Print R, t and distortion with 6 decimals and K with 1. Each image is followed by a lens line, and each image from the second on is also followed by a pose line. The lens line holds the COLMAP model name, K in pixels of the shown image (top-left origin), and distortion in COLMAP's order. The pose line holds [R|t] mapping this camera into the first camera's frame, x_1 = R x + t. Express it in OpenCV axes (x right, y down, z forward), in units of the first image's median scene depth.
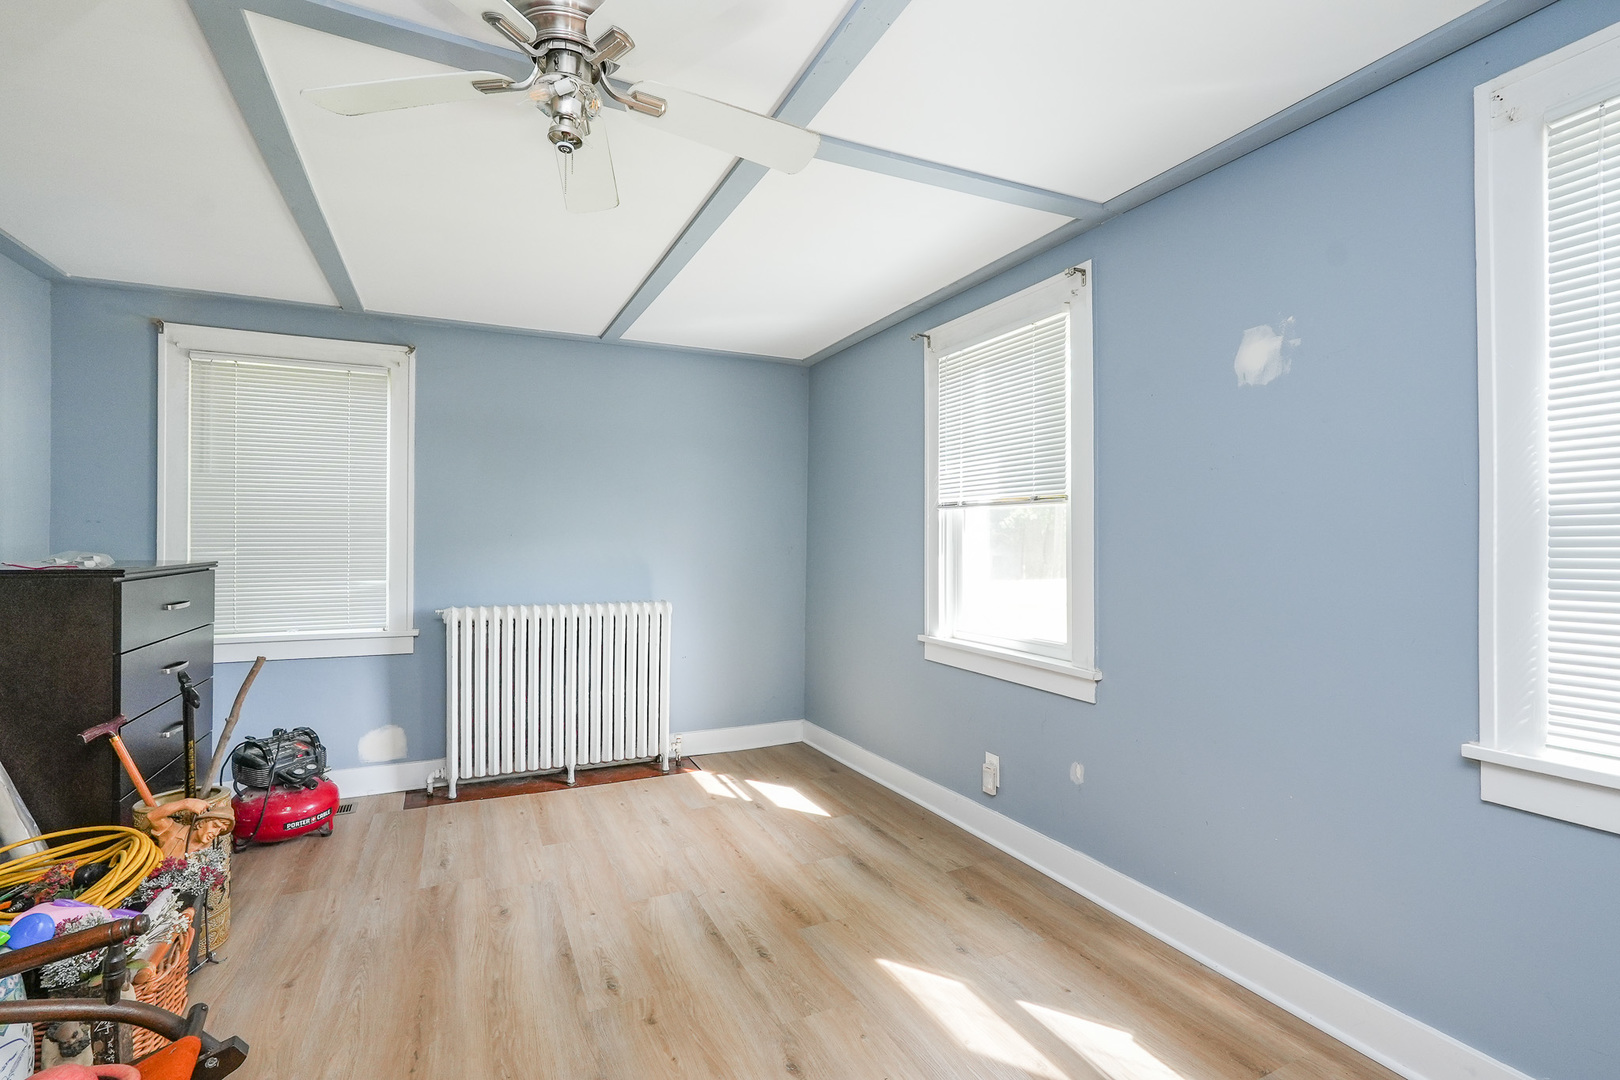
lens RADIAL K [[743.8, 0, 811.0], [0, 743.8, 547.1], [0, 0, 1]] dist [-0.016777, 0.007521]
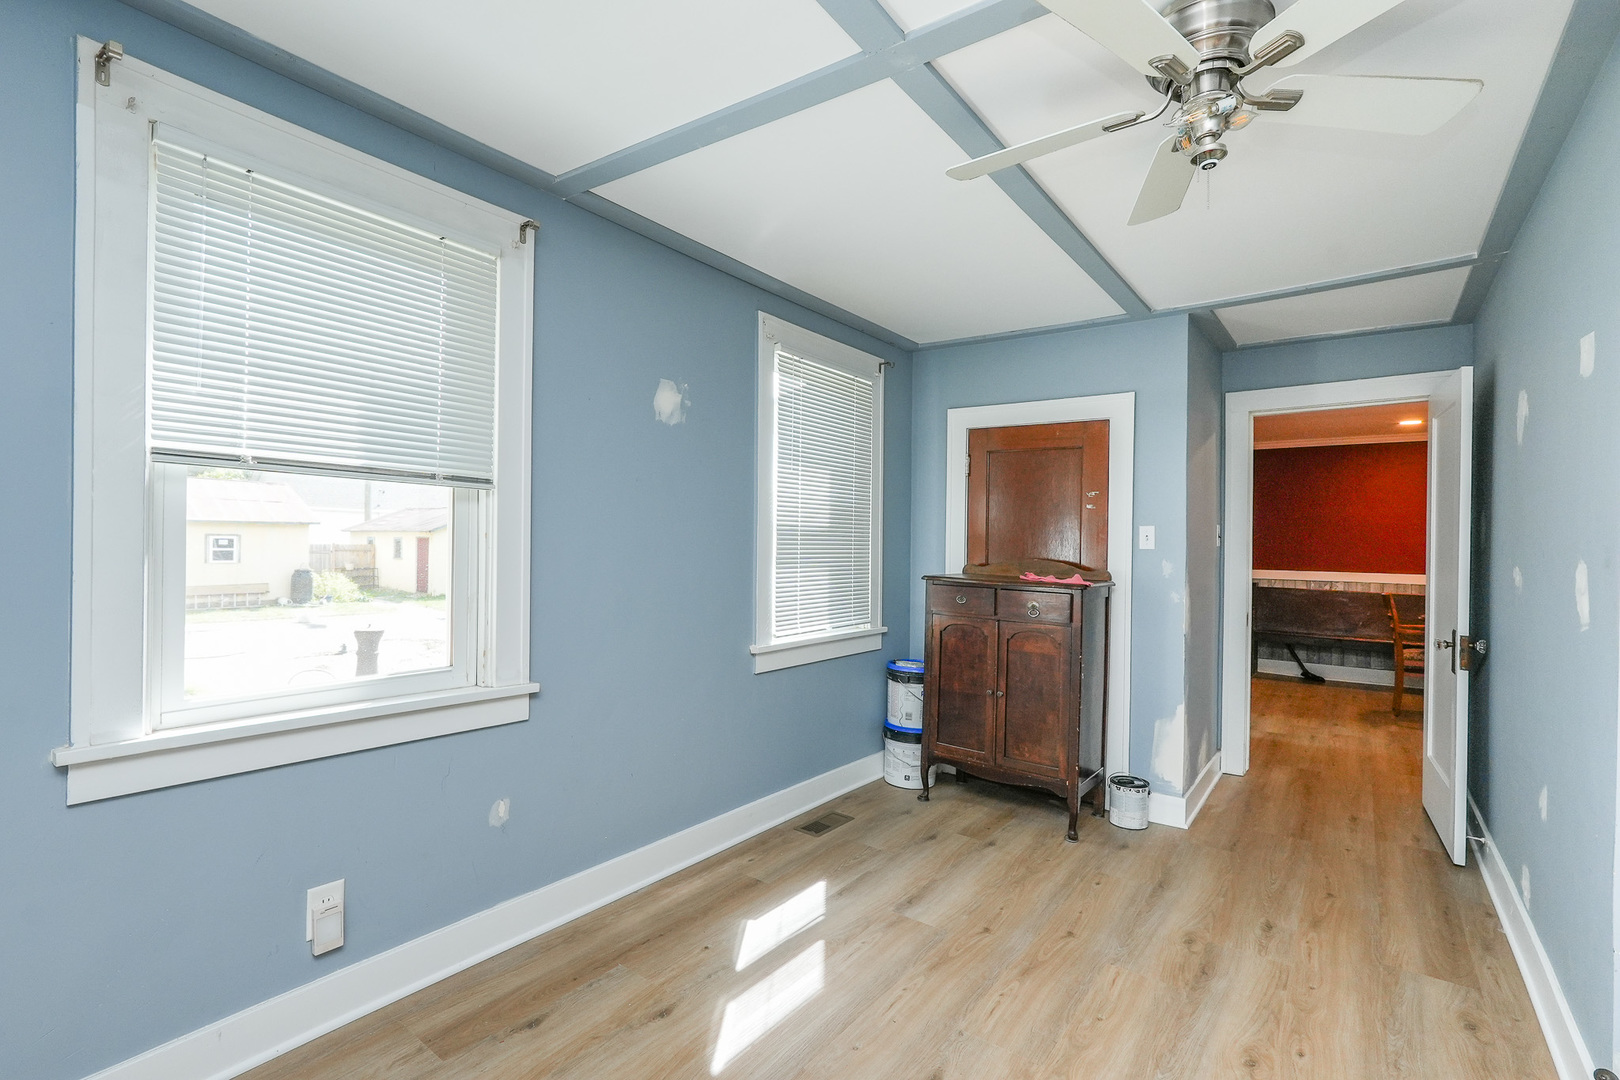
lens RADIAL K [[743.8, 0, 811.2], [0, 743.8, 535.1], [0, 0, 1]] dist [-0.016777, 0.007521]
pose [[-0.470591, -0.007561, 0.882319, -0.654176], [-0.021809, 0.999757, -0.003065, -0.018269], [-0.882082, -0.020685, -0.470642, 1.300312]]
